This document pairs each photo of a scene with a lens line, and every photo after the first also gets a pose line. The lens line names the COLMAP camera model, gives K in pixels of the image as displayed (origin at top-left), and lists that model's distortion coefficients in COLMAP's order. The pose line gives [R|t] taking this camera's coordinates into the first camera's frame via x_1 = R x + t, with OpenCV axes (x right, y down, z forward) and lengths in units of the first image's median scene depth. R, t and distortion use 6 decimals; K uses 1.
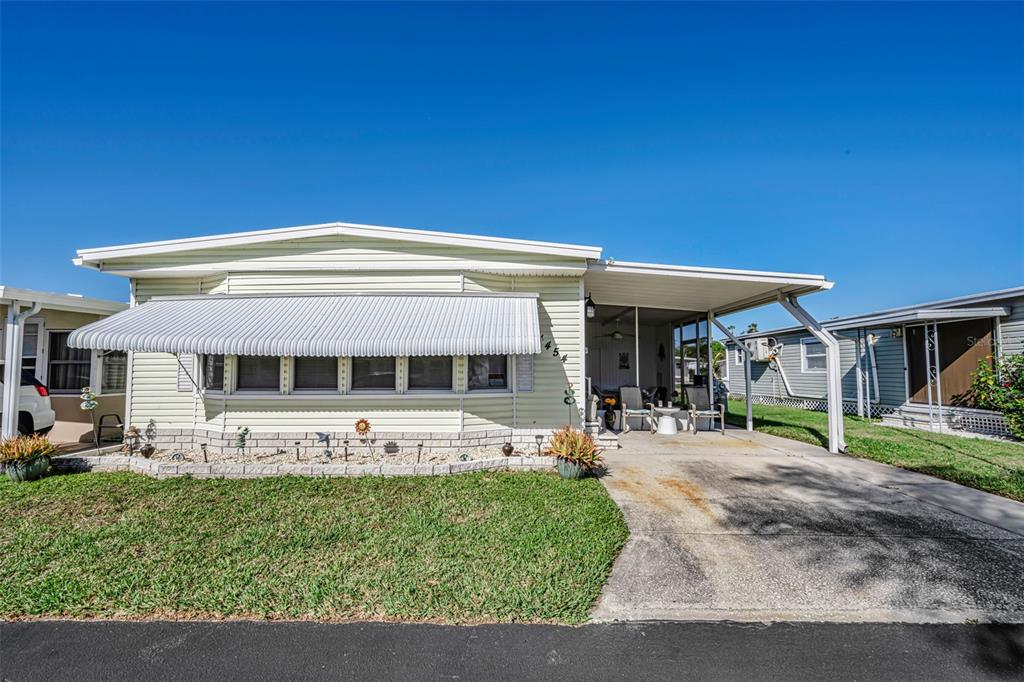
lens RADIAL K [[393.2, 0, 511.5], [0, 393.2, 334.2], [0, 0, 1]] dist [0.001020, 0.000098]
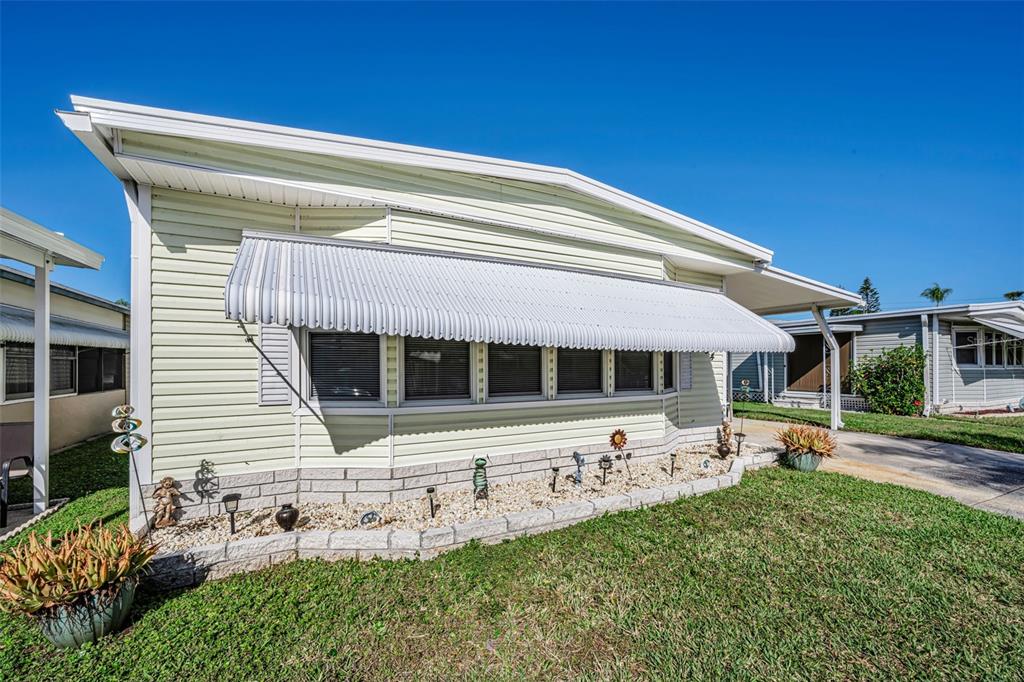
lens RADIAL K [[403.4, 0, 513.3], [0, 403.4, 345.0], [0, 0, 1]] dist [-0.000318, 0.000059]
pose [[0.882333, 0.026185, 0.469896, -0.837136], [-0.044487, 0.998621, 0.027888, 0.028651], [-0.468518, -0.045511, 0.882281, 0.345779]]
